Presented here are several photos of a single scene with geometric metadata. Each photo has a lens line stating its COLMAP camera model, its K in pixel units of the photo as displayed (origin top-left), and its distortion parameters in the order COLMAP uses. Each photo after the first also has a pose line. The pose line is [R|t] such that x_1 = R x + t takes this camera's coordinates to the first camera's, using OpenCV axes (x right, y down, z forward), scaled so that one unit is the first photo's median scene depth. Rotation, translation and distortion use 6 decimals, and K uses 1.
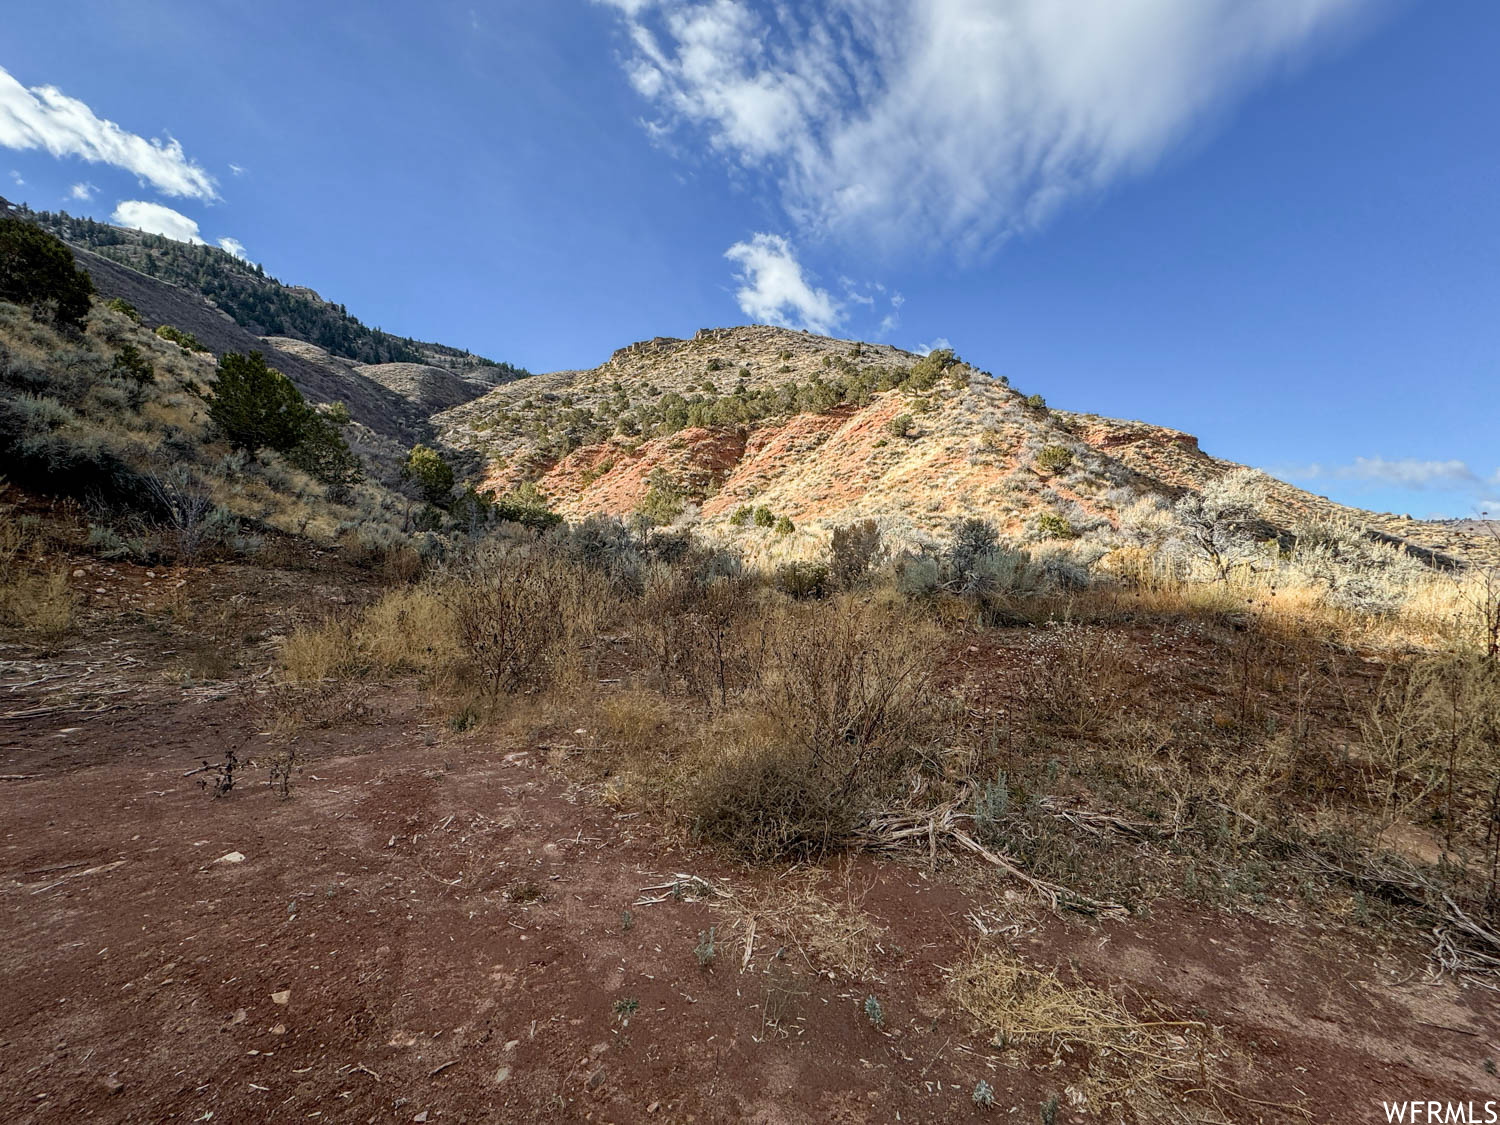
lens RADIAL K [[592.1, 0, 752.7], [0, 592.1, 565.5], [0, 0, 1]] dist [-0.002531, 0.002053]
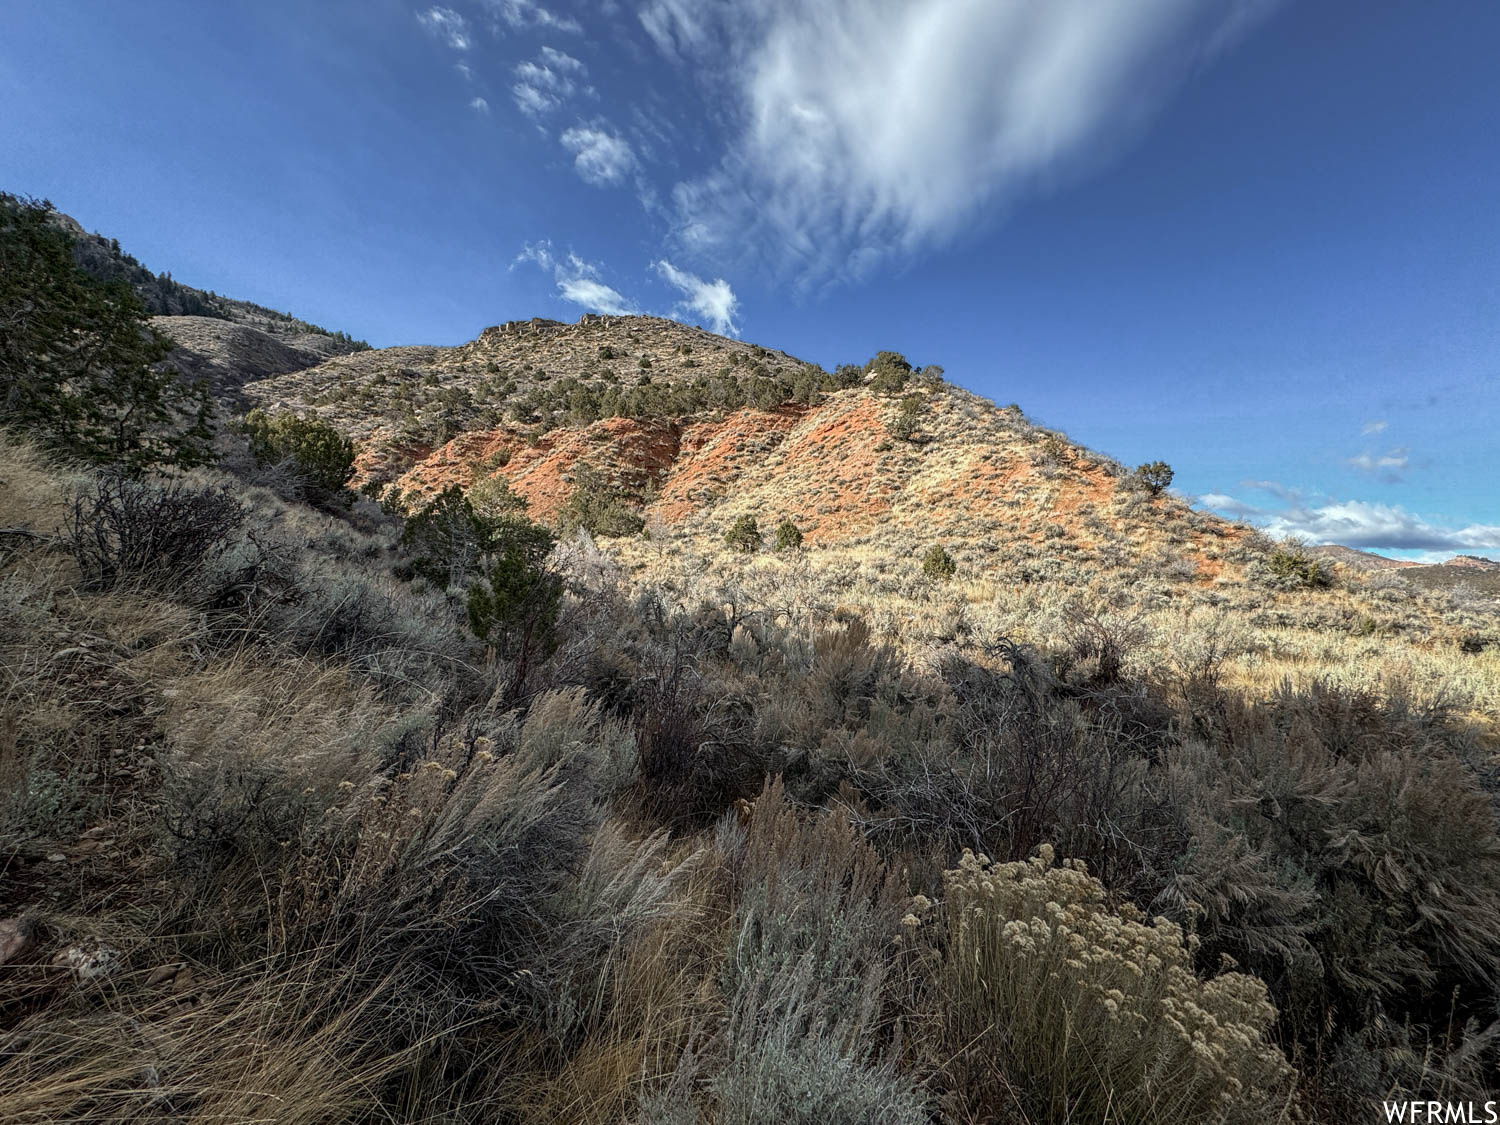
lens RADIAL K [[592.1, 0, 749.0], [0, 592.1, 565.0], [0, 0, 1]] dist [-0.002531, 0.002053]
pose [[0.976139, 0.013410, 0.216734, -0.075304], [-0.012357, 0.999904, -0.006214, -0.014542], [-0.216797, 0.003387, 0.976211, 0.104725]]
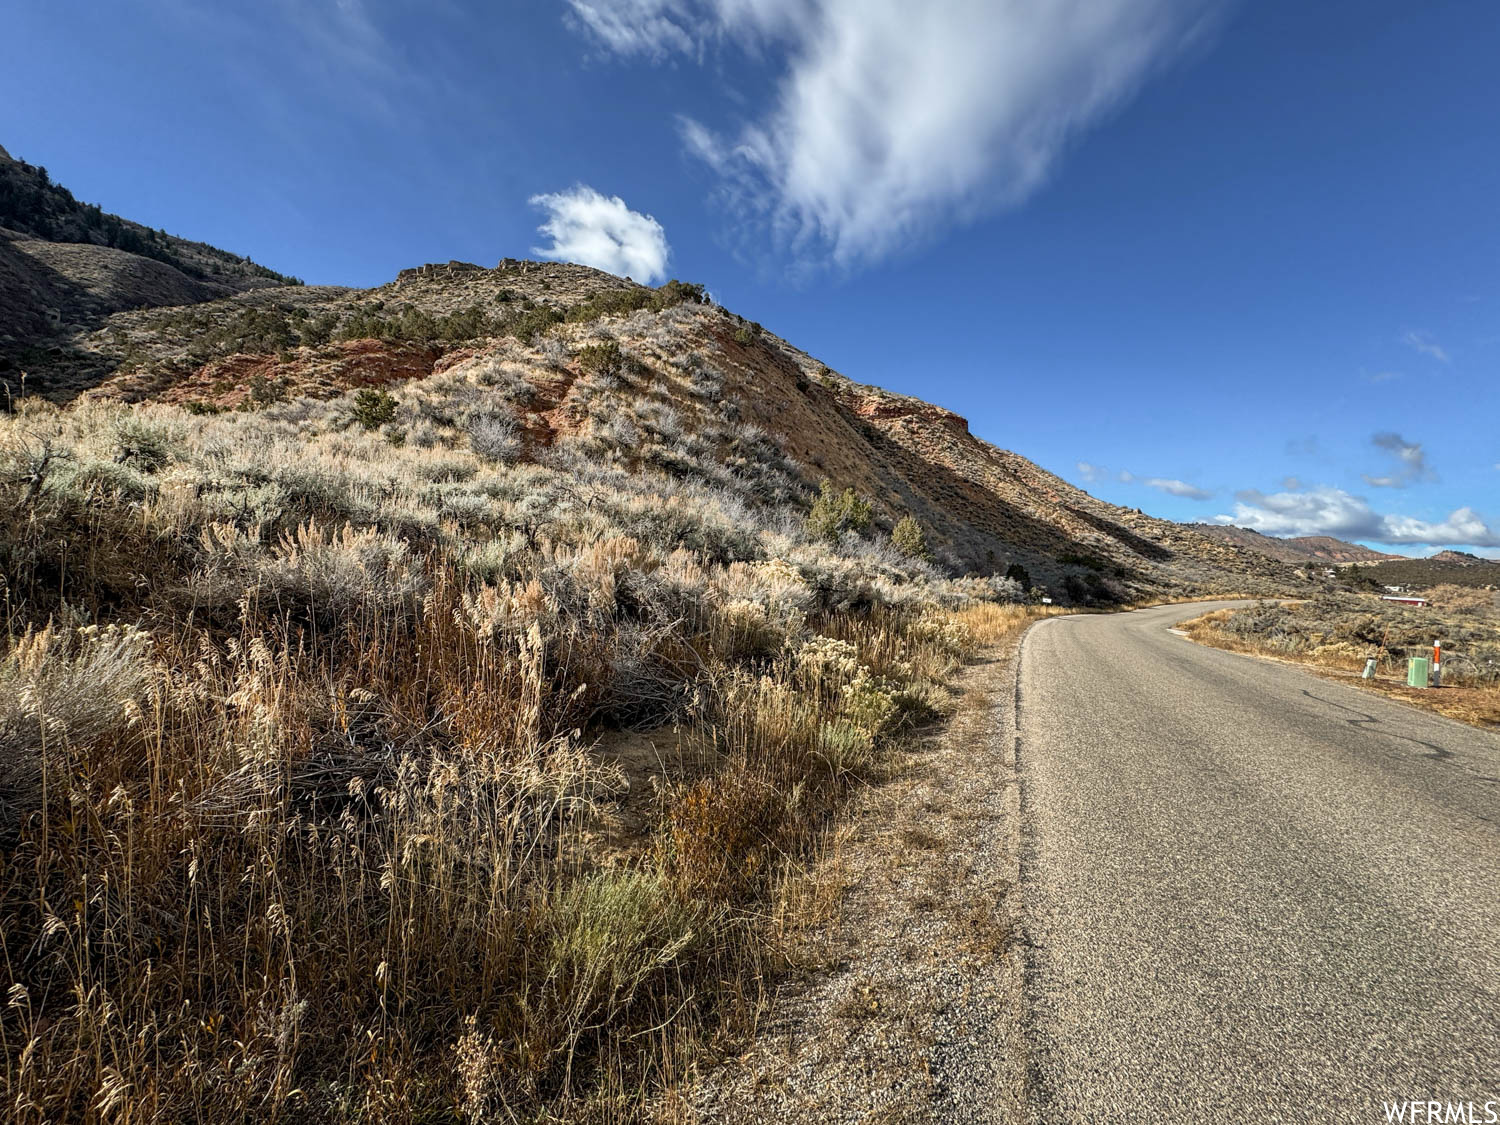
lens RADIAL K [[592.1, 0, 753.1], [0, 592.1, 560.4], [0, 0, 1]] dist [-0.002531, 0.002053]
pose [[0.972807, 0.035975, 0.228806, 0.178893], [-0.044313, 0.998524, 0.031403, 0.011109], [-0.227339, -0.040688, 0.972965, 0.086199]]
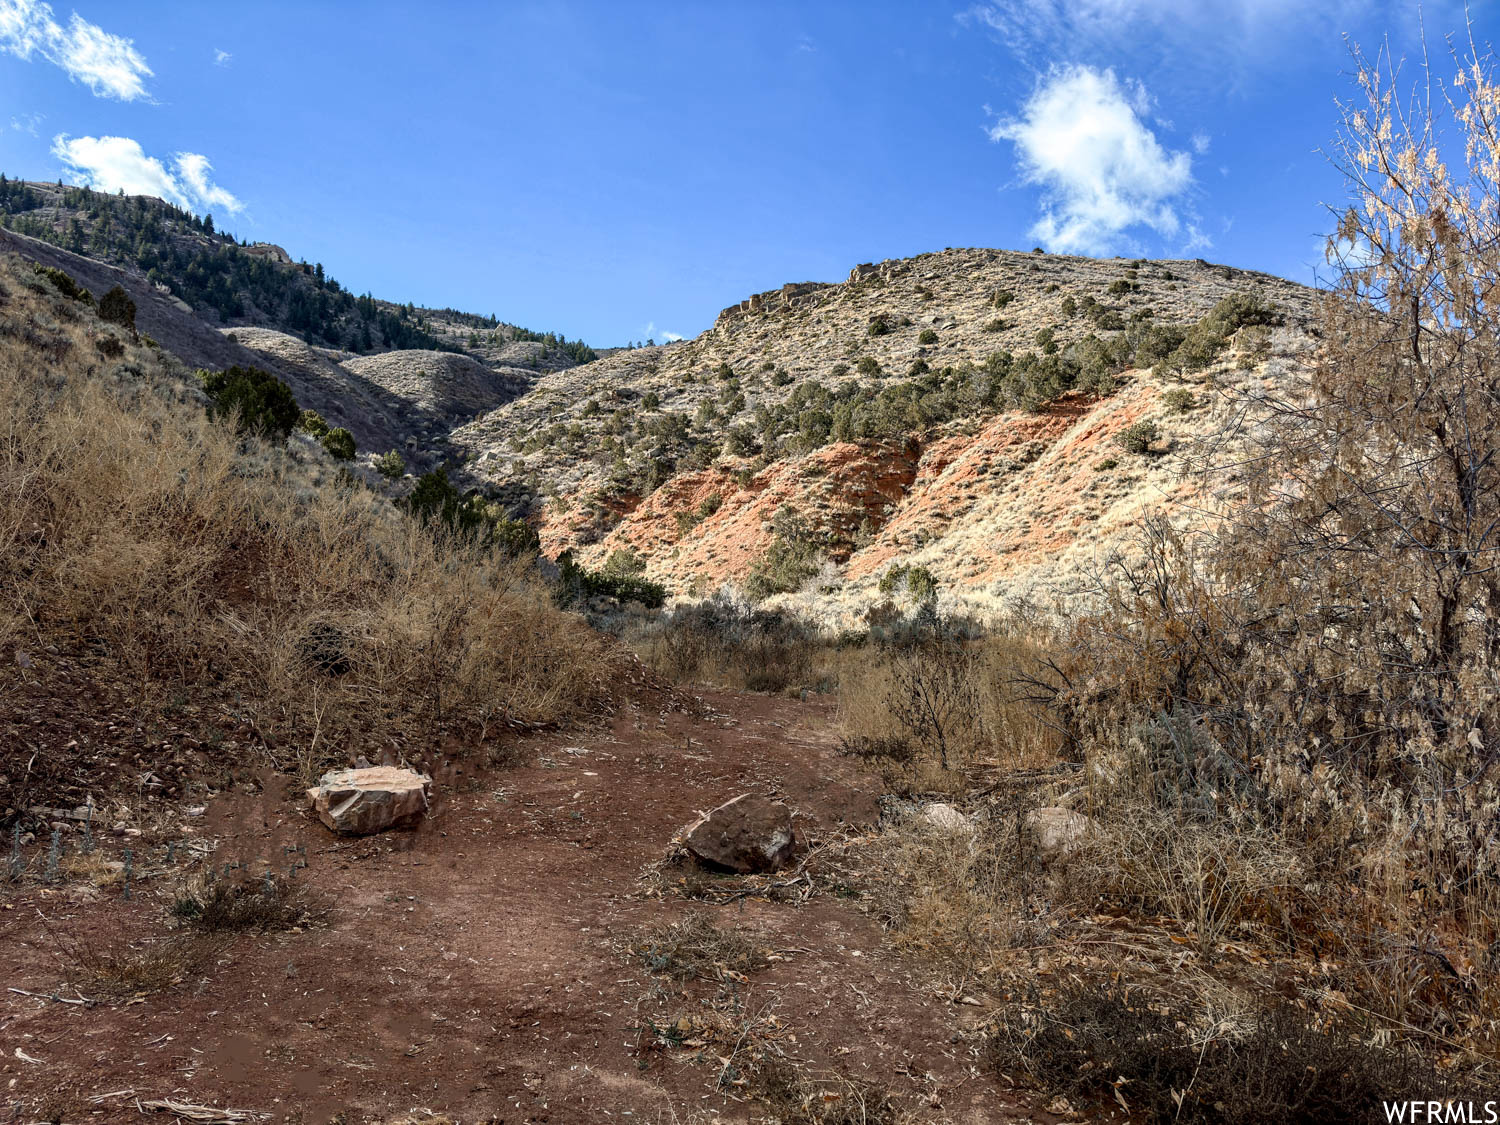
lens RADIAL K [[1044.8, 0, 743.9], [0, 1044.8, 569.8], [0, 0, 1]] dist [0.091131, -0.016994]
pose [[0.977903, -0.026173, -0.207415, 0.028635], [0.009175, 0.996550, -0.082492, 0.004492], [0.208858, 0.078766, 0.974769, -0.123543]]
